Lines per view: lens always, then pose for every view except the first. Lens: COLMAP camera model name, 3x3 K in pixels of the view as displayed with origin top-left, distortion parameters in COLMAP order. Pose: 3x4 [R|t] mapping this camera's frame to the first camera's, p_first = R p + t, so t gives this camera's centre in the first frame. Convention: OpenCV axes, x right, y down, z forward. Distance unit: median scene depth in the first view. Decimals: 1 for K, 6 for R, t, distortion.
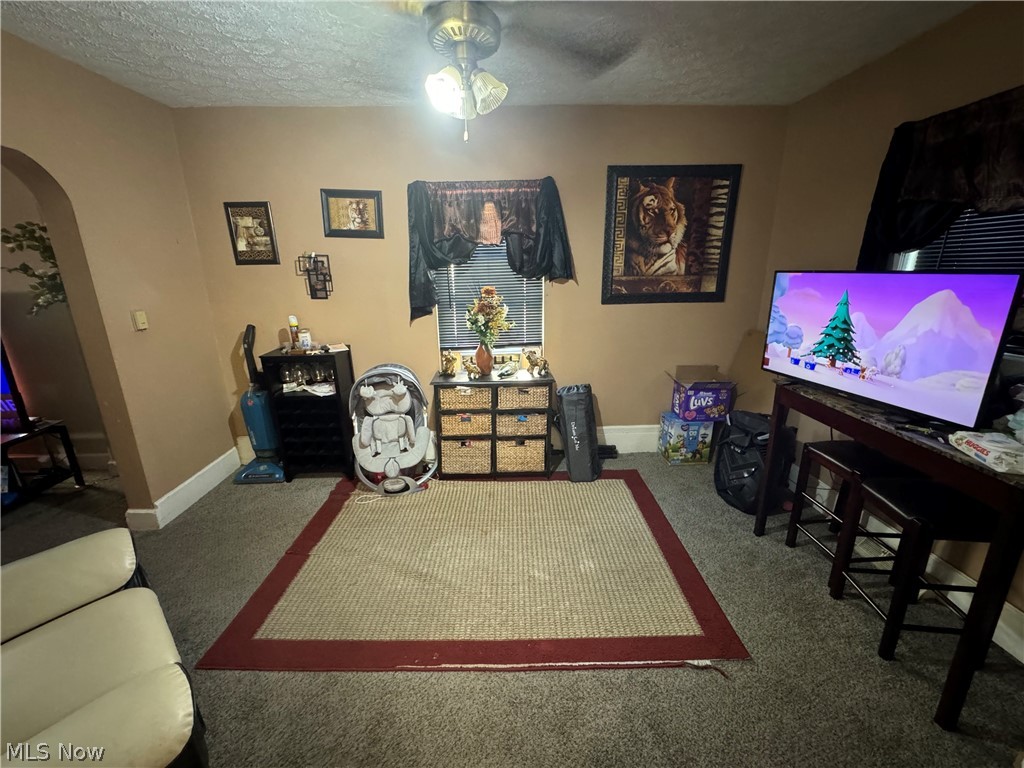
lens RADIAL K [[408.7, 0, 512.3], [0, 408.7, 381.0], [0, 0, 1]] dist [-0.000303, -0.000113]
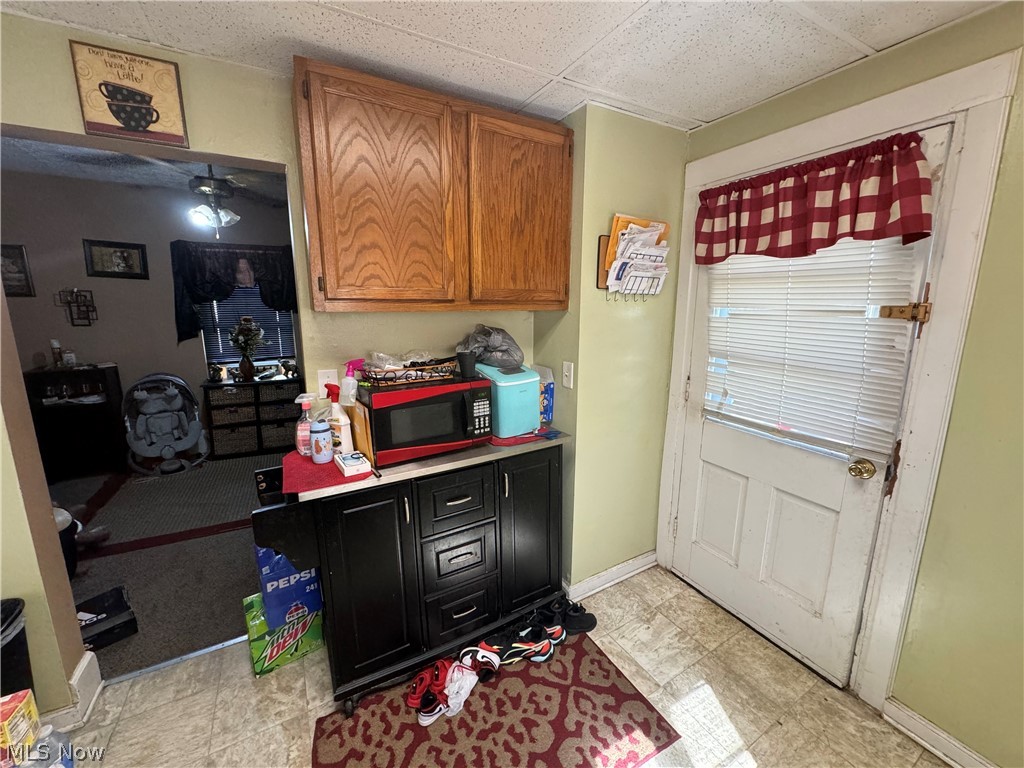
lens RADIAL K [[408.7, 0, 512.3], [0, 408.7, 381.0], [0, 0, 1]] dist [-0.000303, -0.000113]
pose [[0.888848, -0.067488, 0.453205, 0.104006], [0.104794, 0.992820, -0.057682, 0.170354], [-0.446058, 0.098764, 0.889538, -0.650218]]
